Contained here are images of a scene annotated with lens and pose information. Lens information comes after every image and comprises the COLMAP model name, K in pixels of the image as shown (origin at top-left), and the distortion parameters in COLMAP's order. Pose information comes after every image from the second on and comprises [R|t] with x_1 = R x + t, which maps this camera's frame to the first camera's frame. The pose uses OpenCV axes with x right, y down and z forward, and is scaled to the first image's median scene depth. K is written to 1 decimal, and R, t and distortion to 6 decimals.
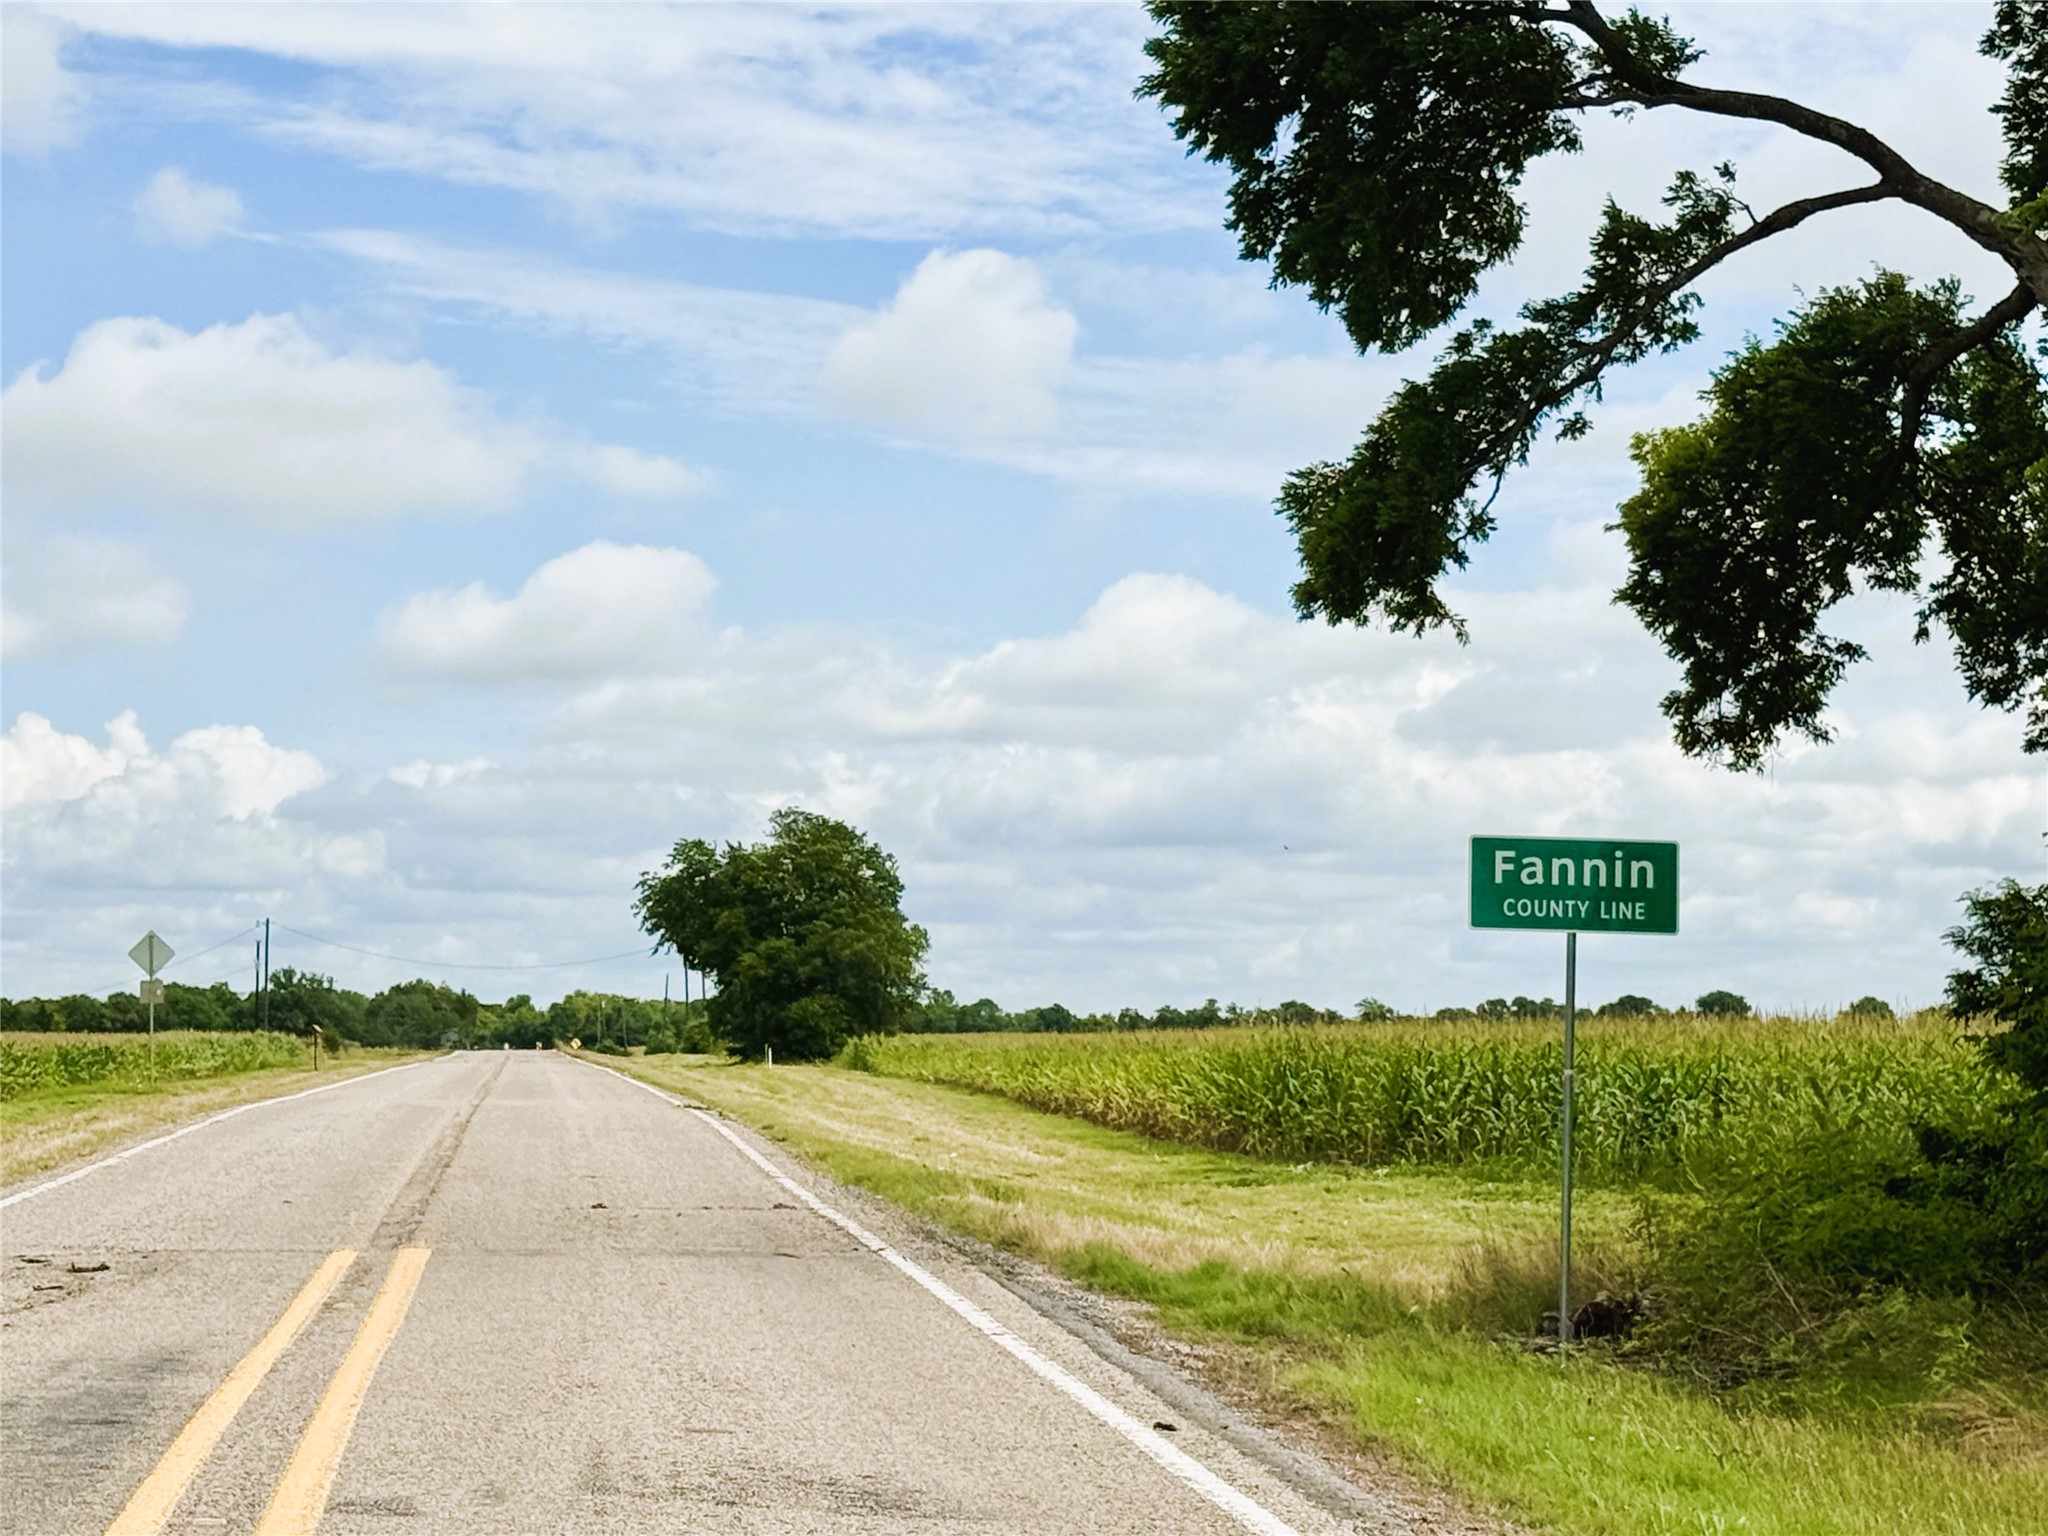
lens RADIAL K [[4699.7, 0, 1029.0], [0, 4699.7, 771.7], [0, 0, 1]] dist [-0.315952, 0.000000]
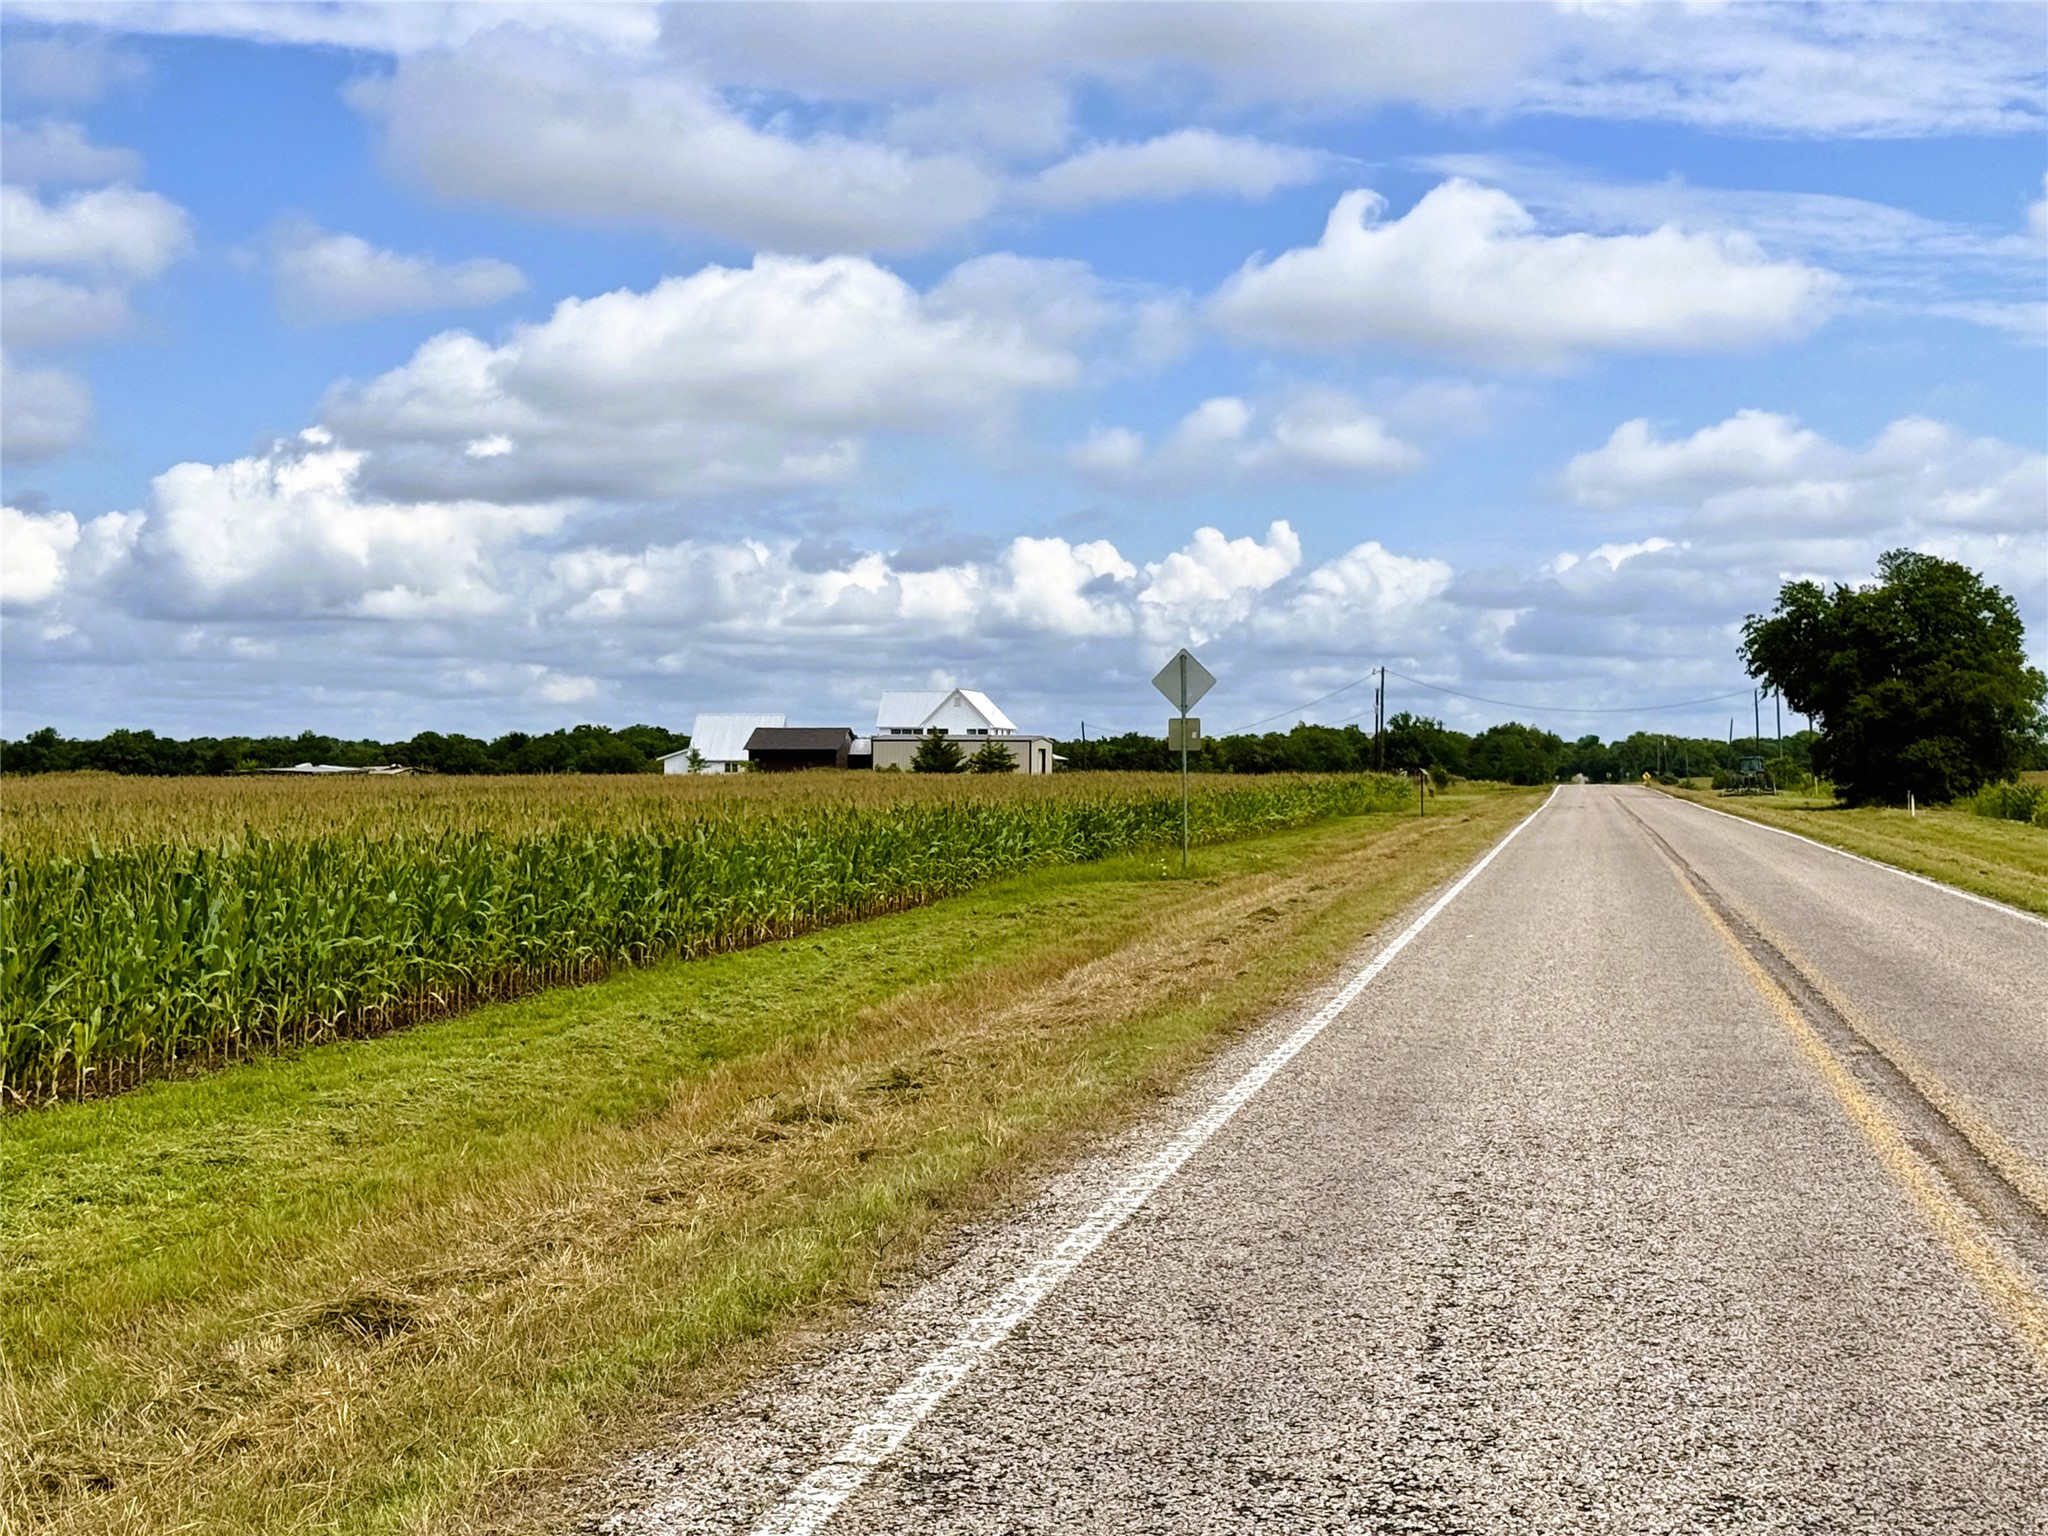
lens RADIAL K [[3542.0, 0, 1021.1], [0, 3542.0, 759.8], [0, 0, 1]] dist [-0.120554, 0.000000]
pose [[0.964707, 0.006909, -0.263236, -0.034097], [0.007542, 0.998521, 0.053847, 0.010624], [0.263219, -0.053932, 0.963227, 0.228571]]
